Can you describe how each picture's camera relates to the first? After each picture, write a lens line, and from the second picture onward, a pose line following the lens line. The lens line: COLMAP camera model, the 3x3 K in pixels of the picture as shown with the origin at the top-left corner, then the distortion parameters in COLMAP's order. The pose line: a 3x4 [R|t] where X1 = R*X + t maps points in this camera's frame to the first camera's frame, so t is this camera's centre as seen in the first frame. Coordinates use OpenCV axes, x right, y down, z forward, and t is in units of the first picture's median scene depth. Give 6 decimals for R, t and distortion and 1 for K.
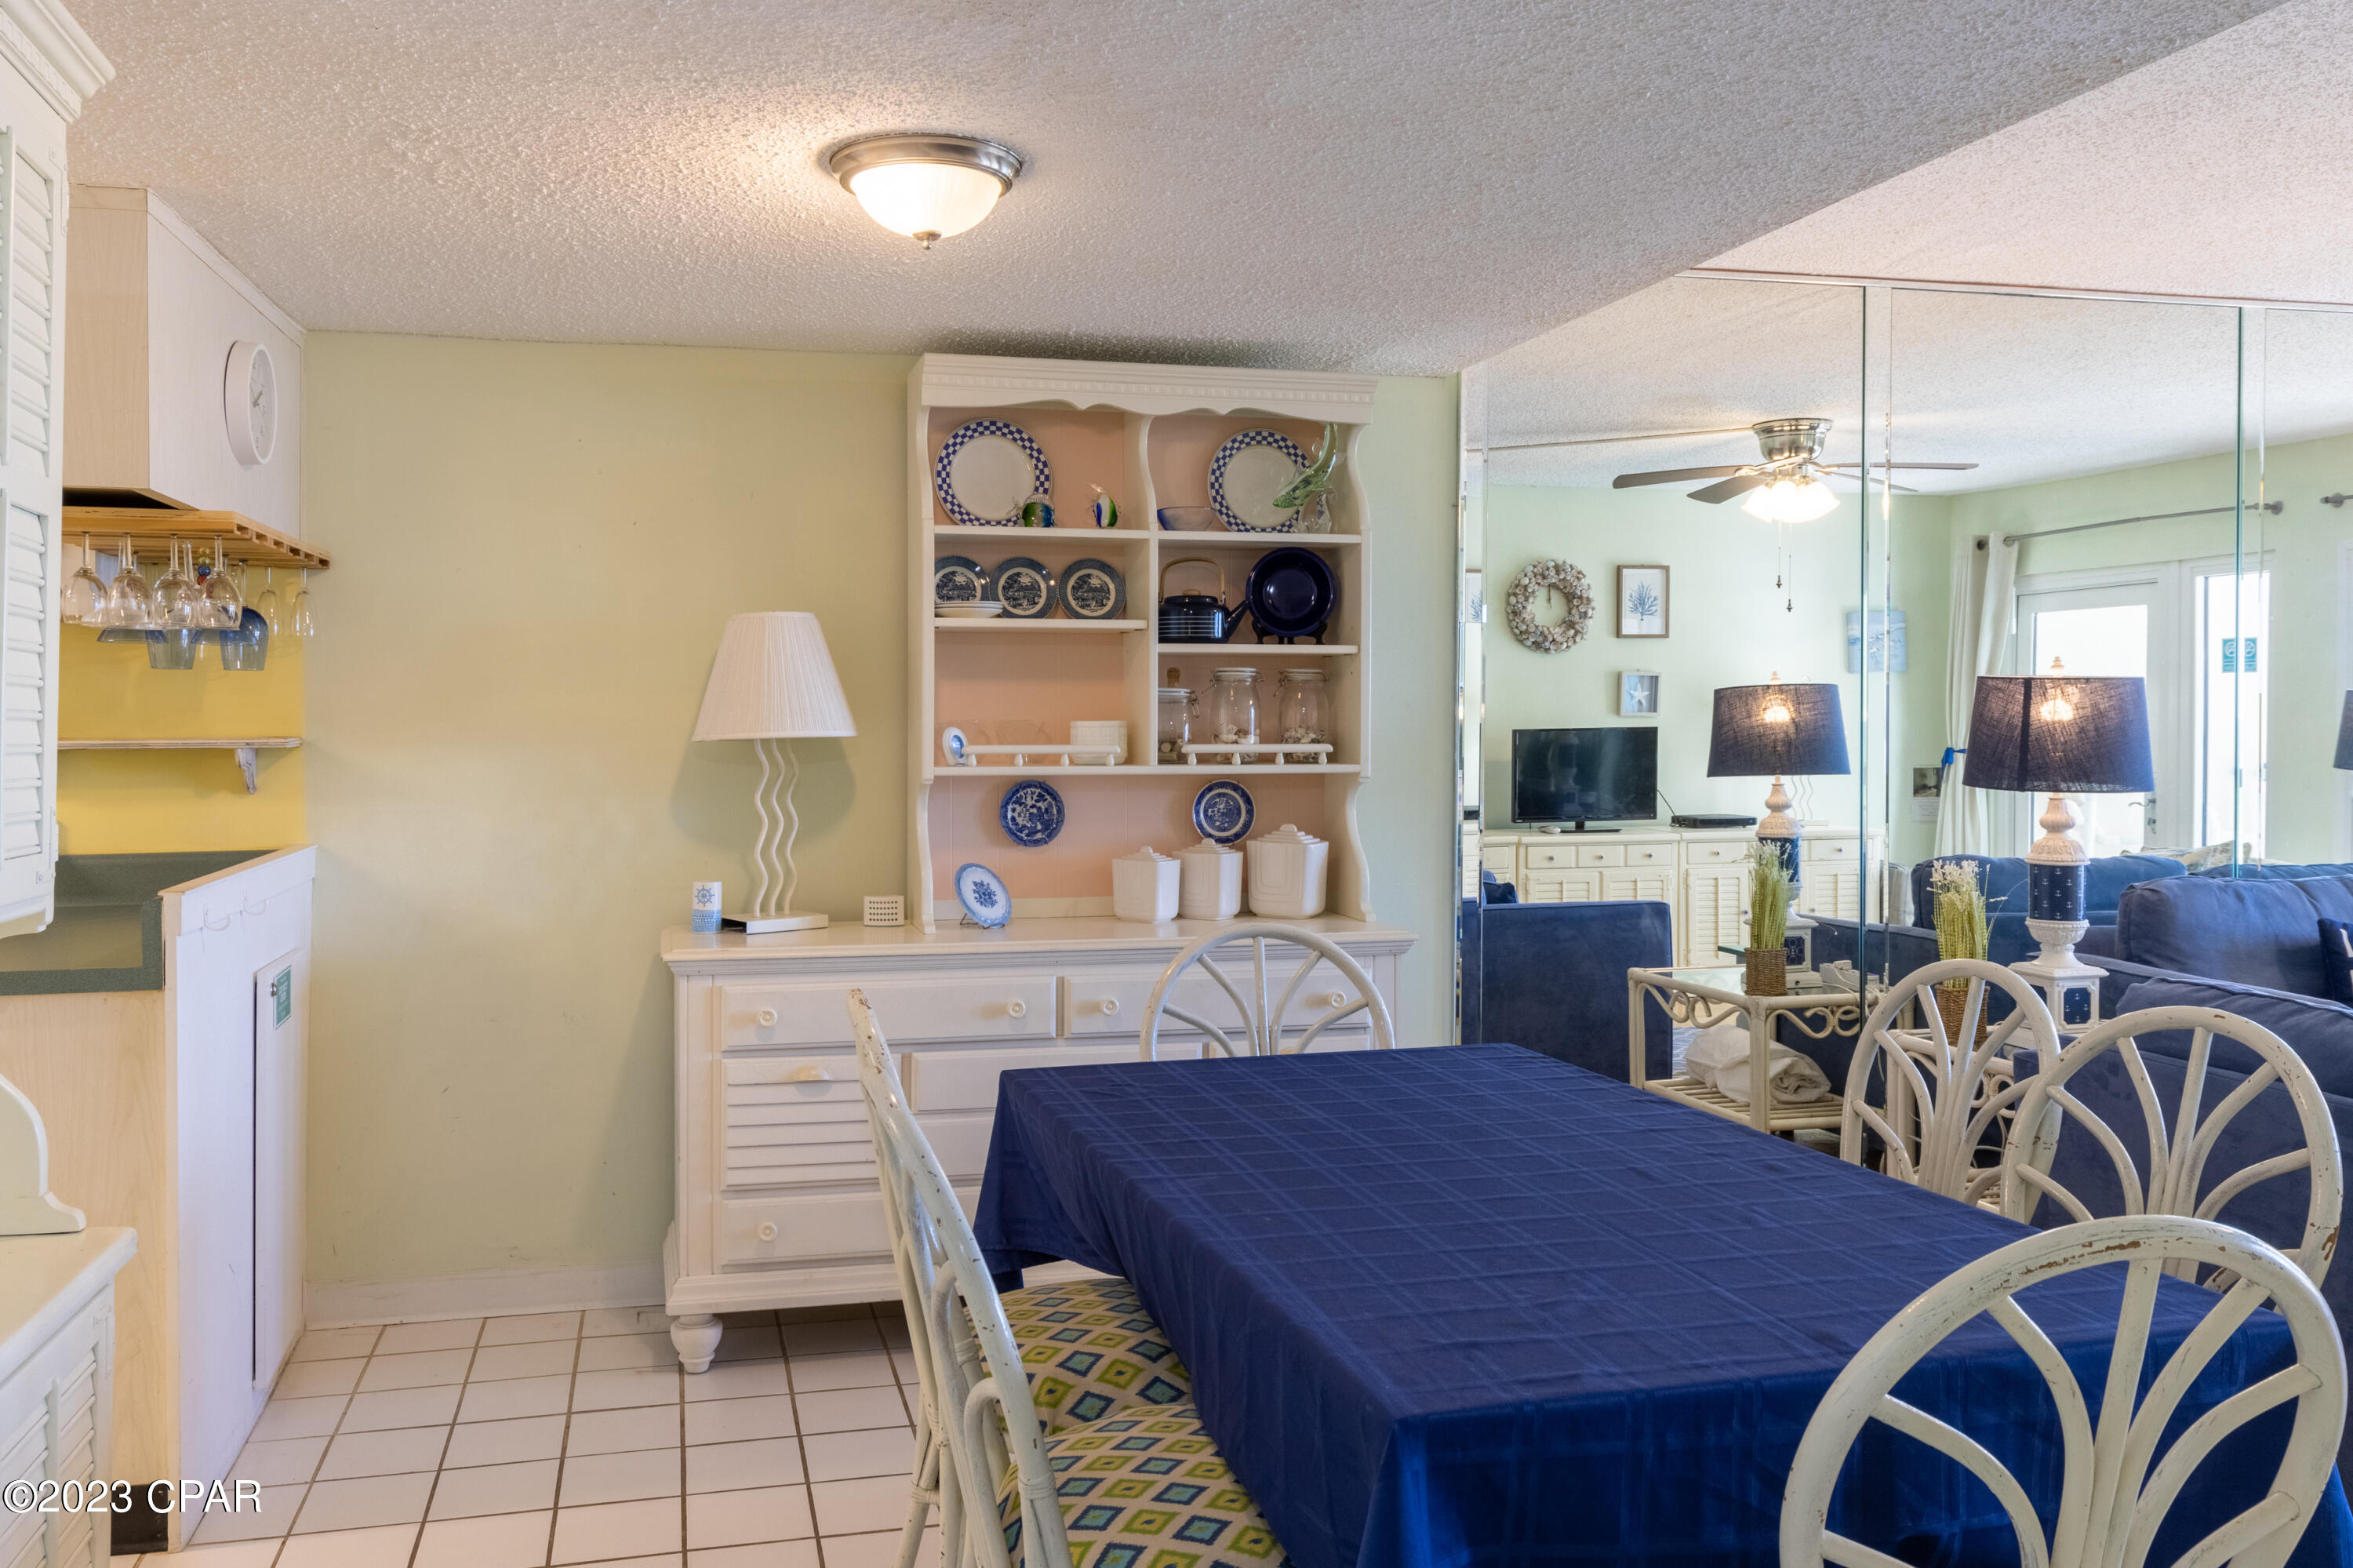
lens RADIAL K [[1789.0, 0, 1050.3], [0, 1789.0, 745.9], [0, 0, 1]] dist [0.014603, -0.008665]
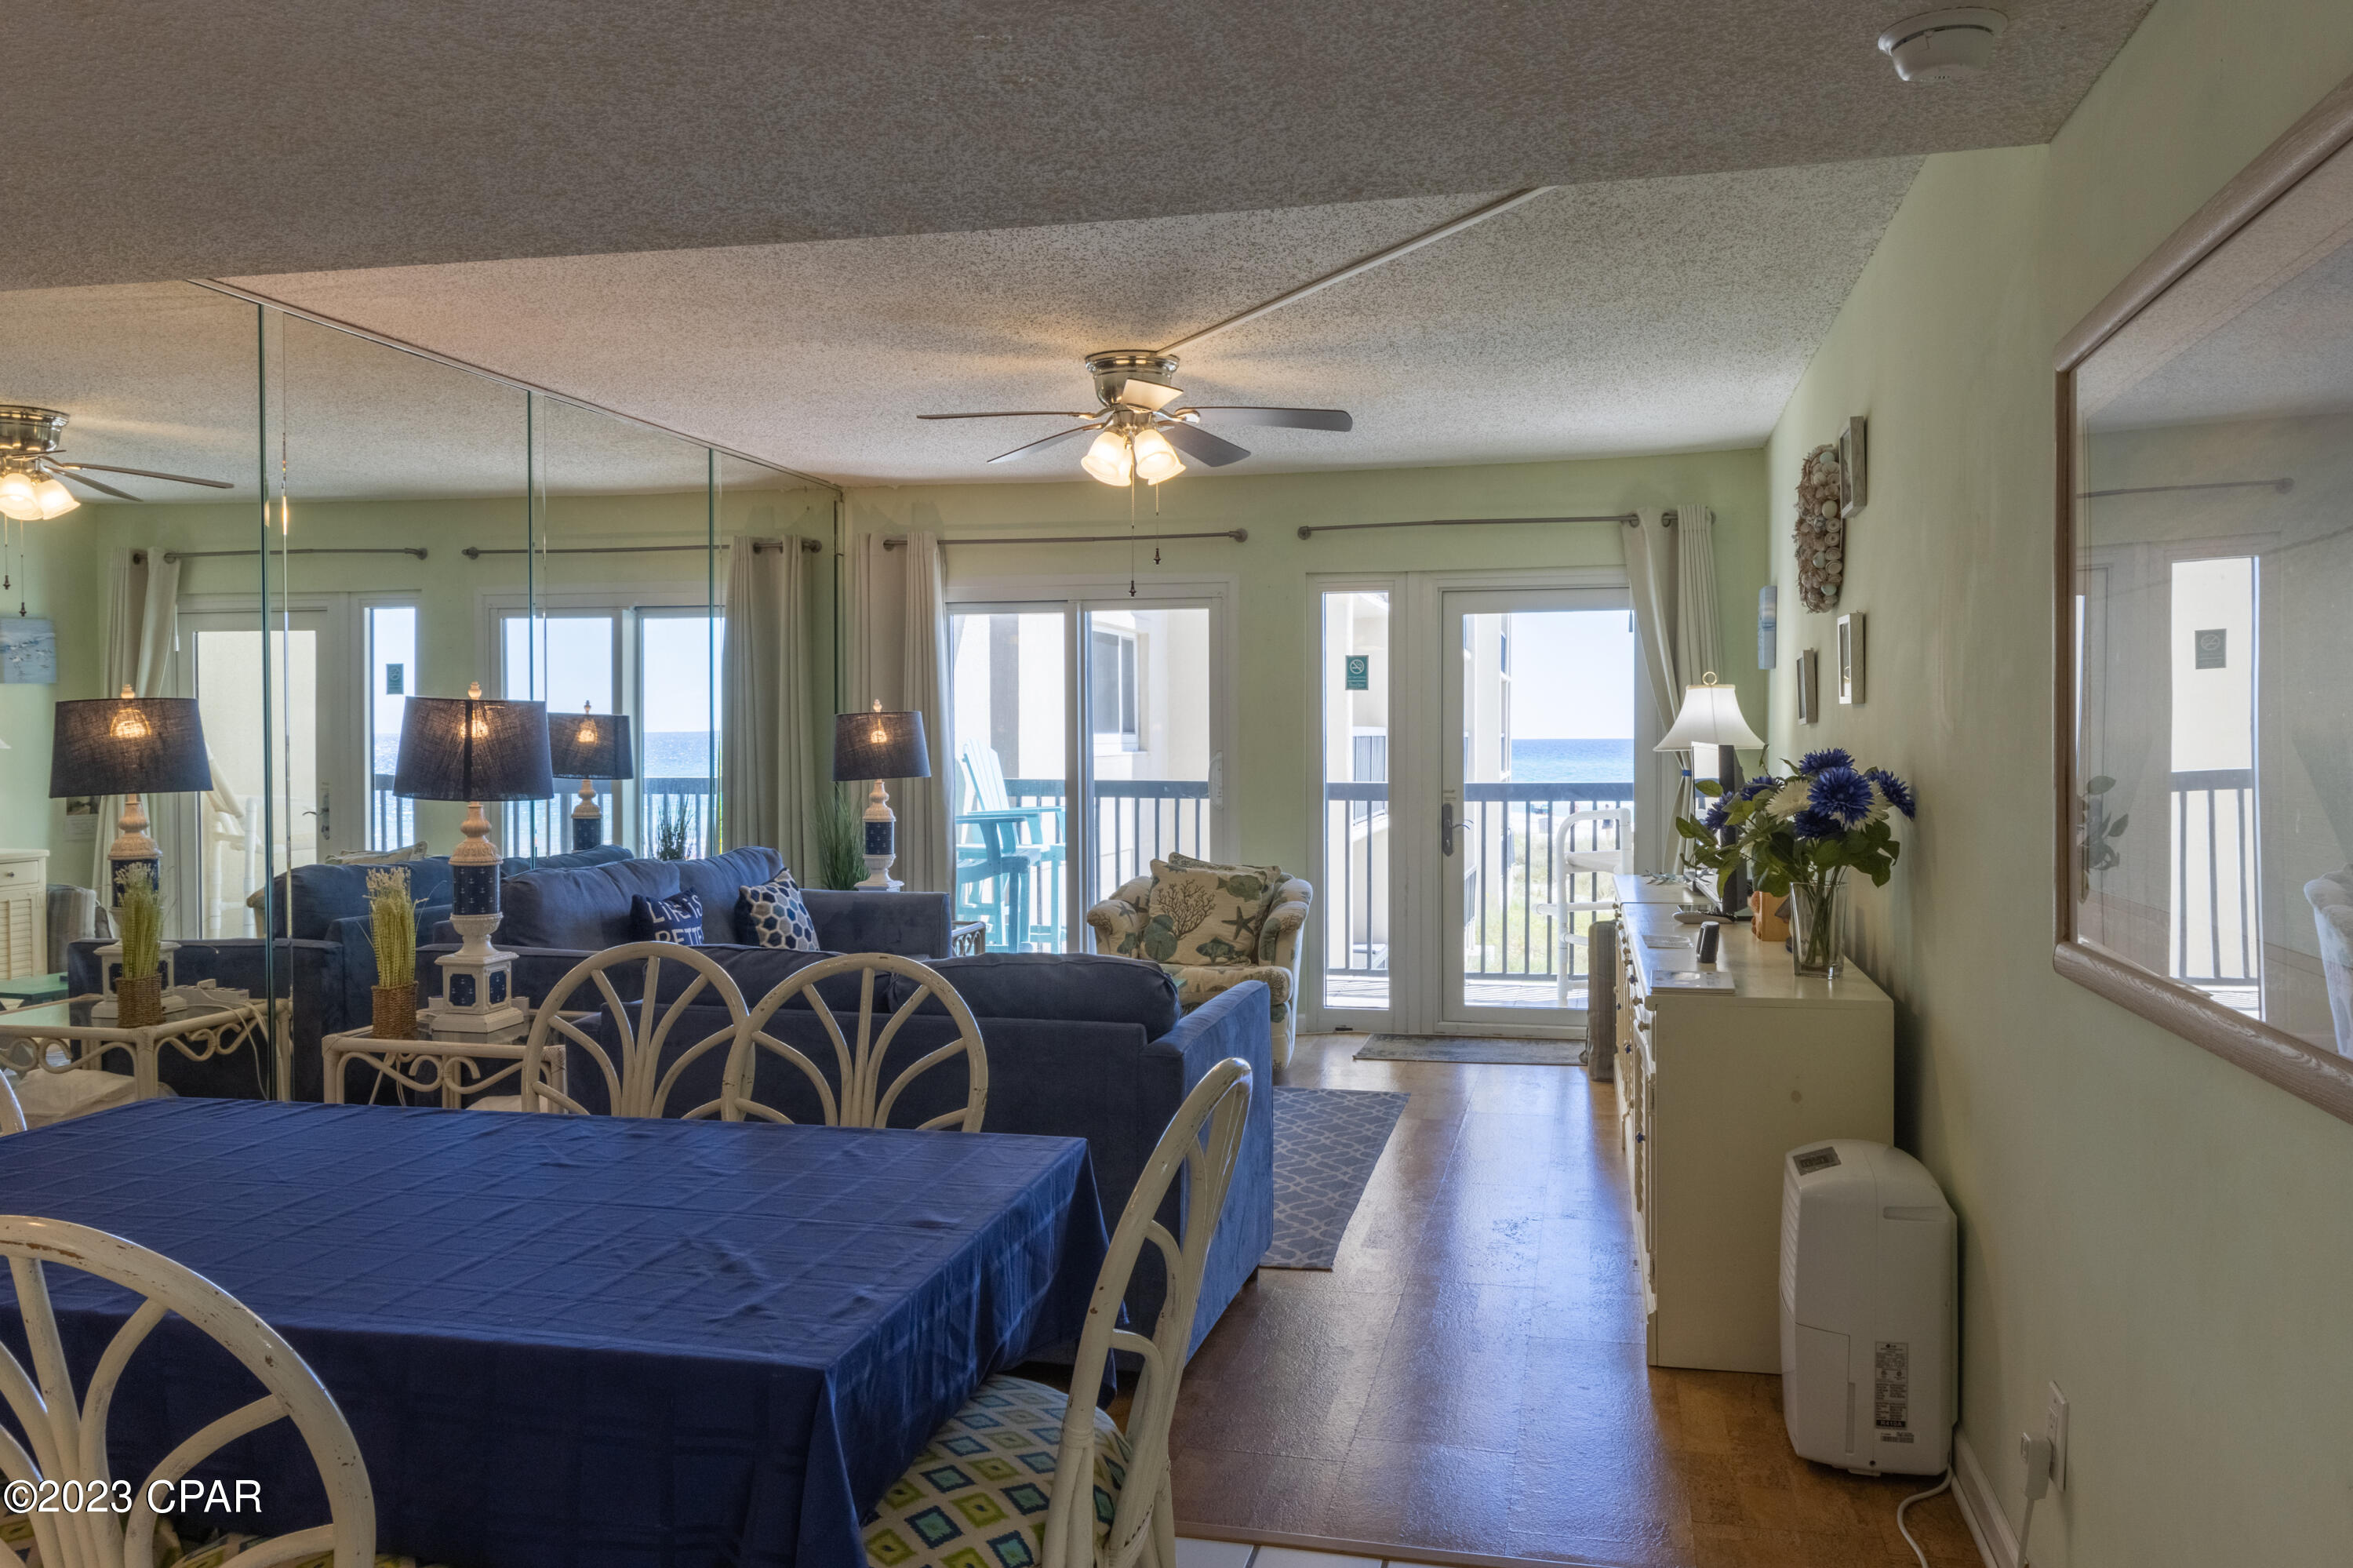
lens RADIAL K [[1749.6, 0, 1199.6], [0, 1749.6, 790.9], [0, 0, 1]] dist [0.020122, -0.000643]
pose [[0.427545, -0.025565, 0.903632, -0.248314], [0.008905, 0.999671, 0.024069, -0.003535], [-0.903950, -0.002243, 0.427632, 0.116421]]
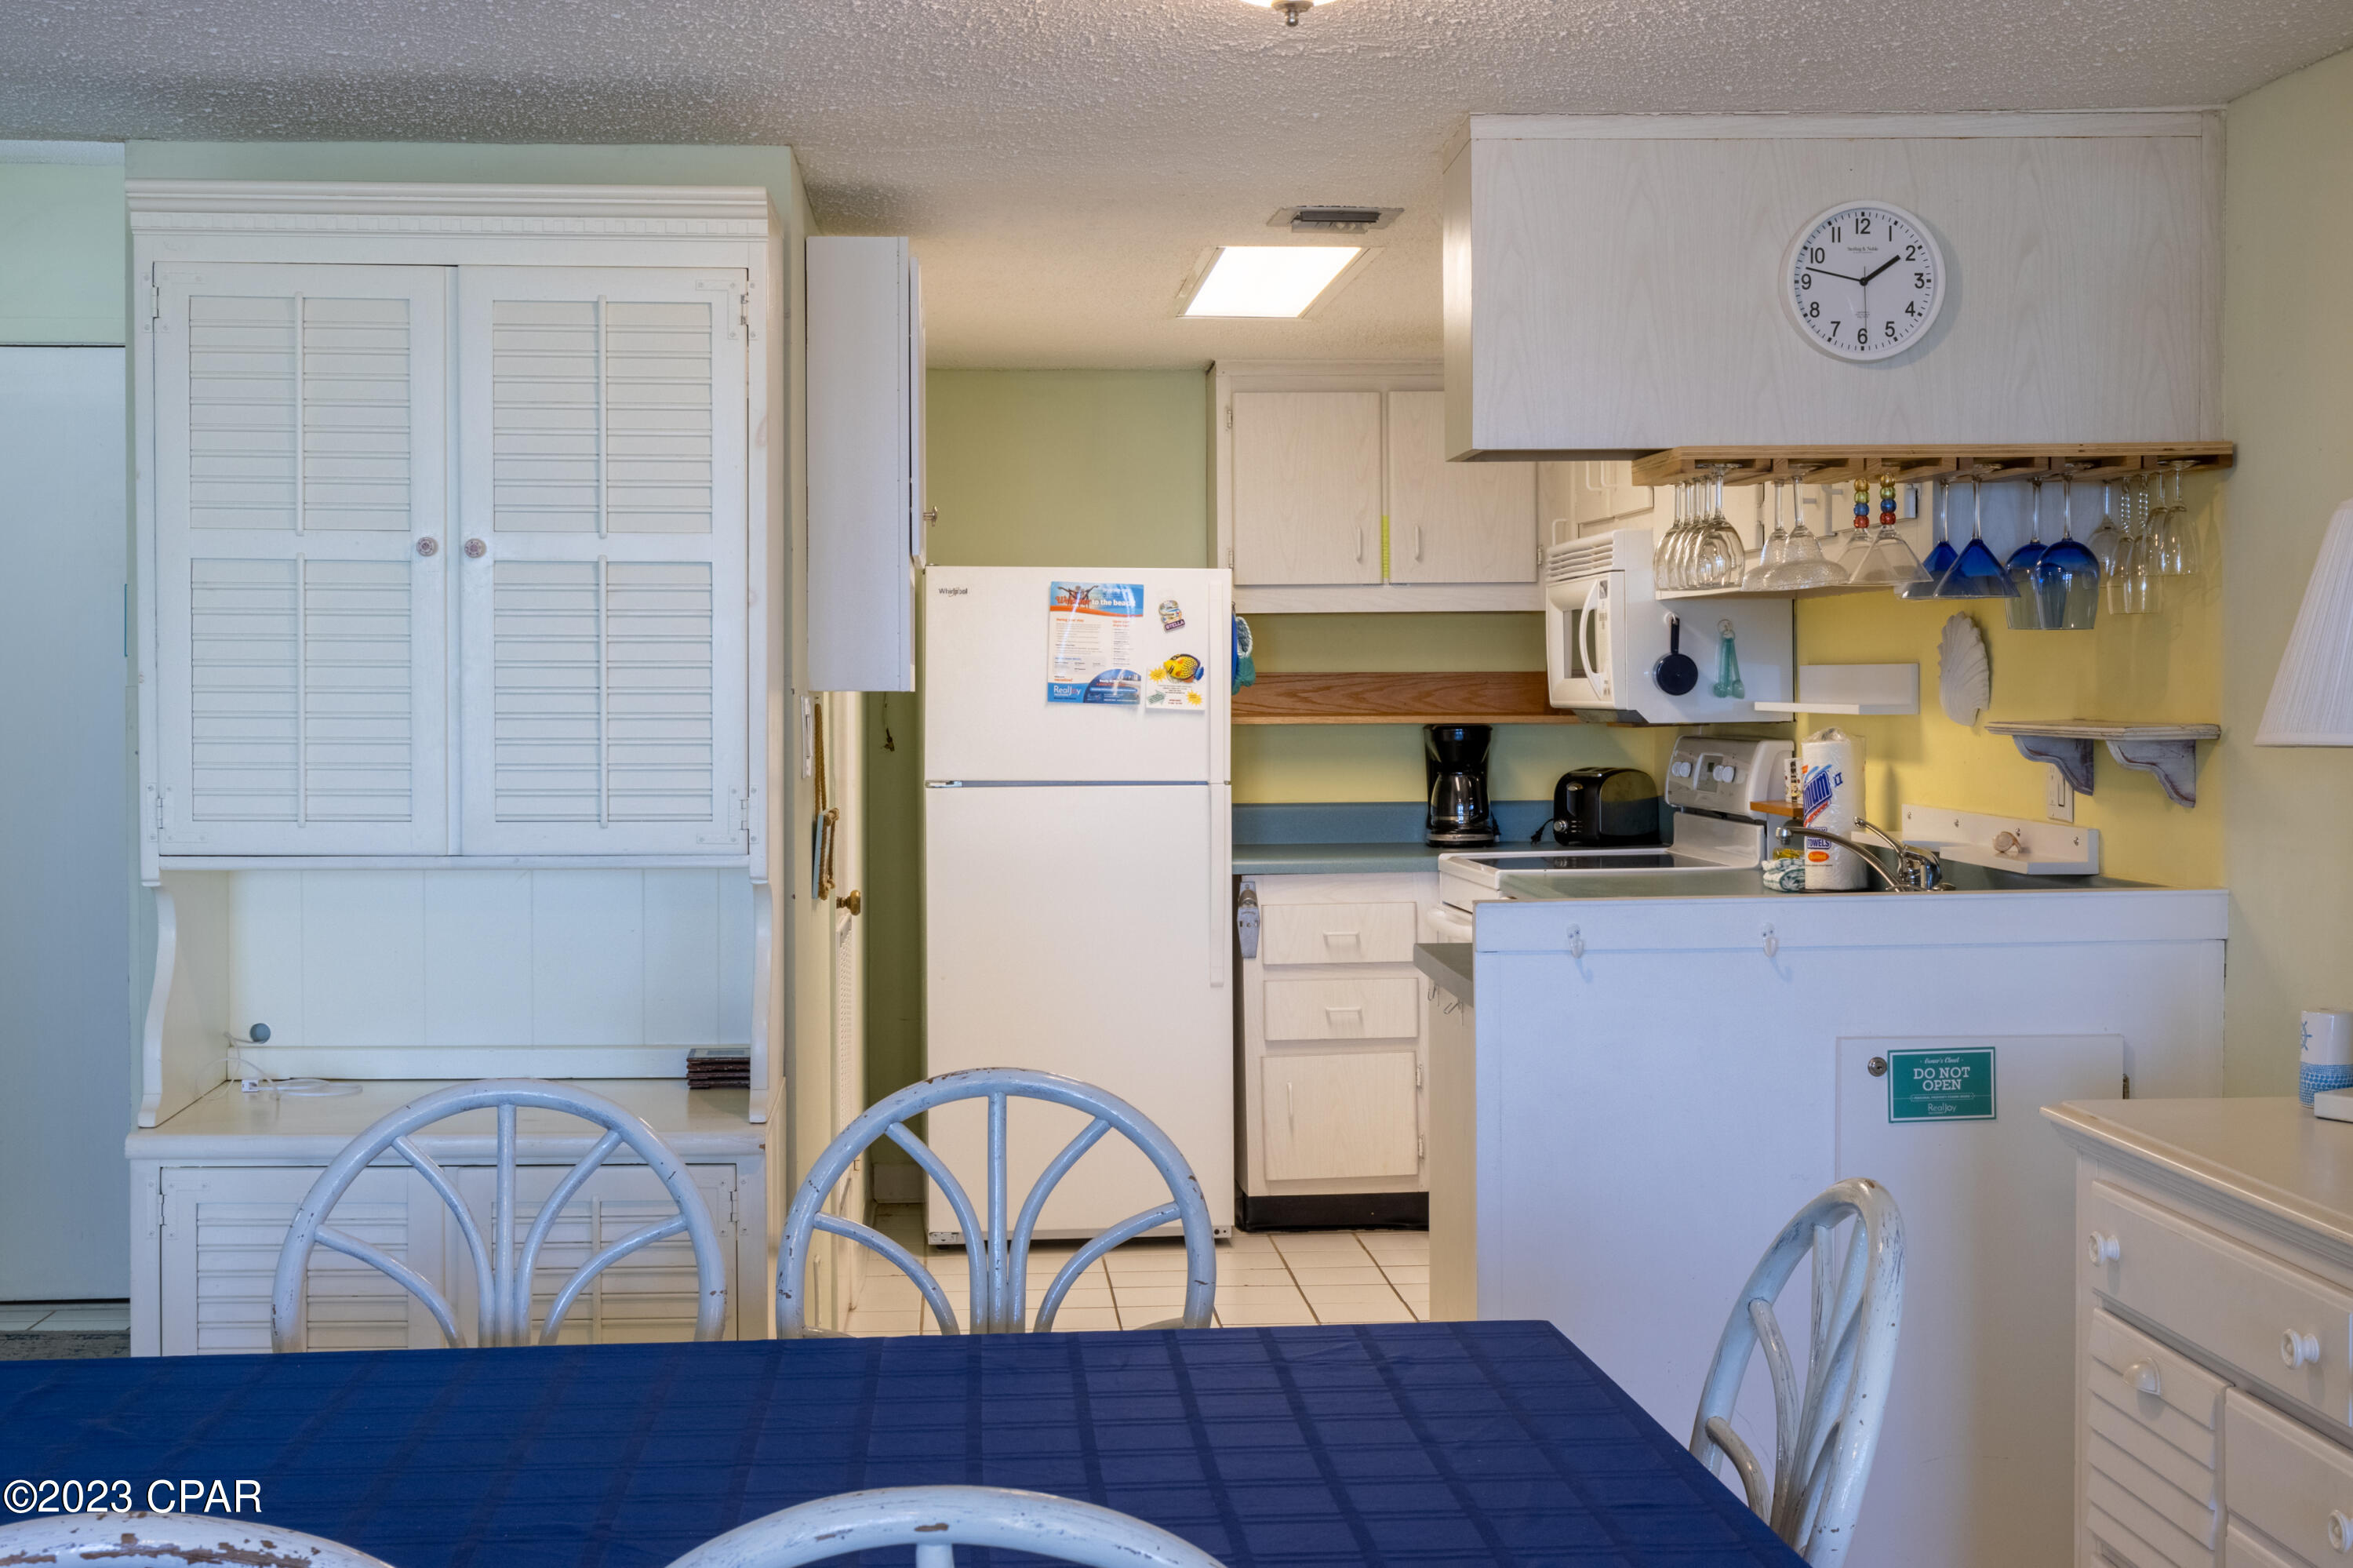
lens RADIAL K [[3037.0, 0, 1120.5], [0, 3037.0, 729.0], [0, 0, 1]] dist [0.001594, -0.025860]
pose [[-0.159467, 0.020309, -0.986994, 0.714681], [-0.002826, 0.999775, 0.021029, -0.024834], [0.987199, 0.006143, -0.159373, 0.745127]]
